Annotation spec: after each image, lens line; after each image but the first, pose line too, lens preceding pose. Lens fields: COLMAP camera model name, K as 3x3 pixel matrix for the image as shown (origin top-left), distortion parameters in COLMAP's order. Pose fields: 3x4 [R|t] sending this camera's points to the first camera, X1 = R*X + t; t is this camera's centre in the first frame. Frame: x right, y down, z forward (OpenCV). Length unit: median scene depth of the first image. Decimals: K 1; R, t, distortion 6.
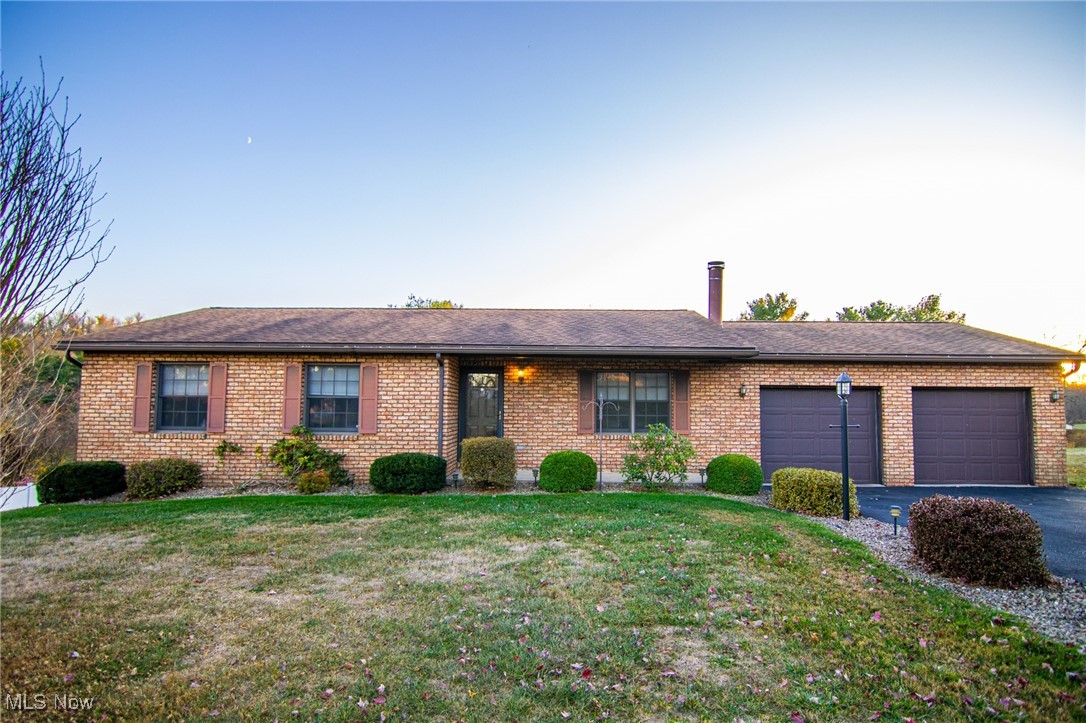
lens RADIAL K [[547.6, 0, 534.2], [0, 547.6, 376.5], [0, 0, 1]] dist [-0.015493, -0.006934]
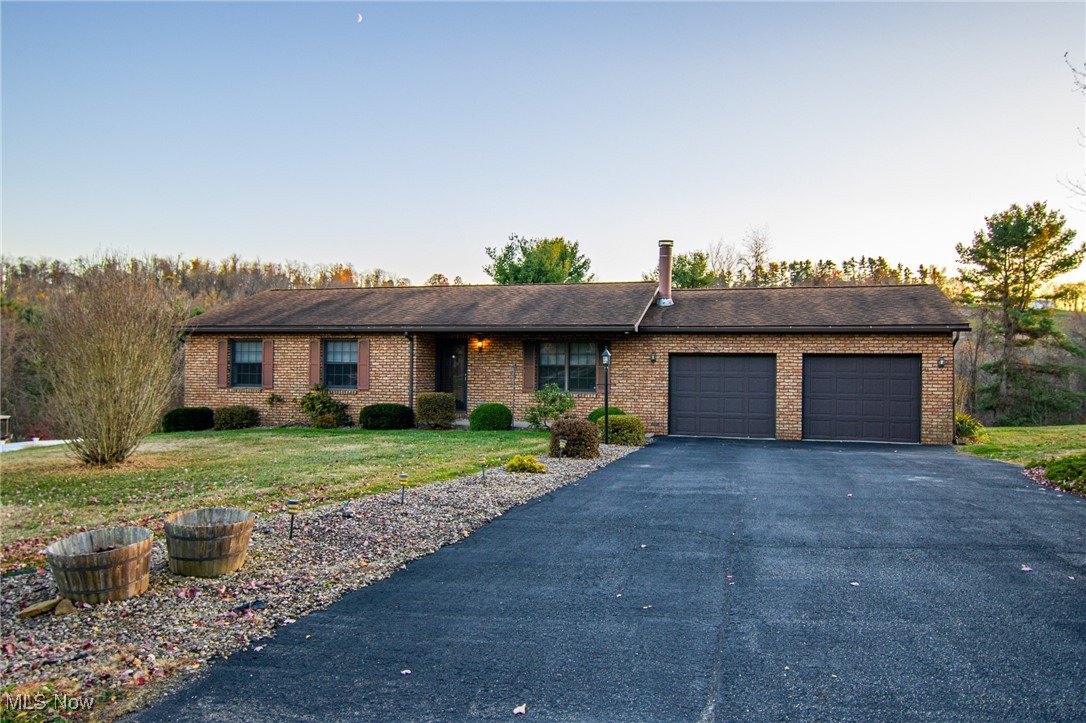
lens RADIAL K [[803.5, 0, 543.2], [0, 803.5, 362.7], [0, 0, 1]] dist [-0.005426, -0.000025]
pose [[0.963693, -0.000641, -0.267013, 0.664922], [0.014408, 0.998665, 0.049601, -0.057369], [0.266625, -0.051647, 0.962415, -0.820956]]
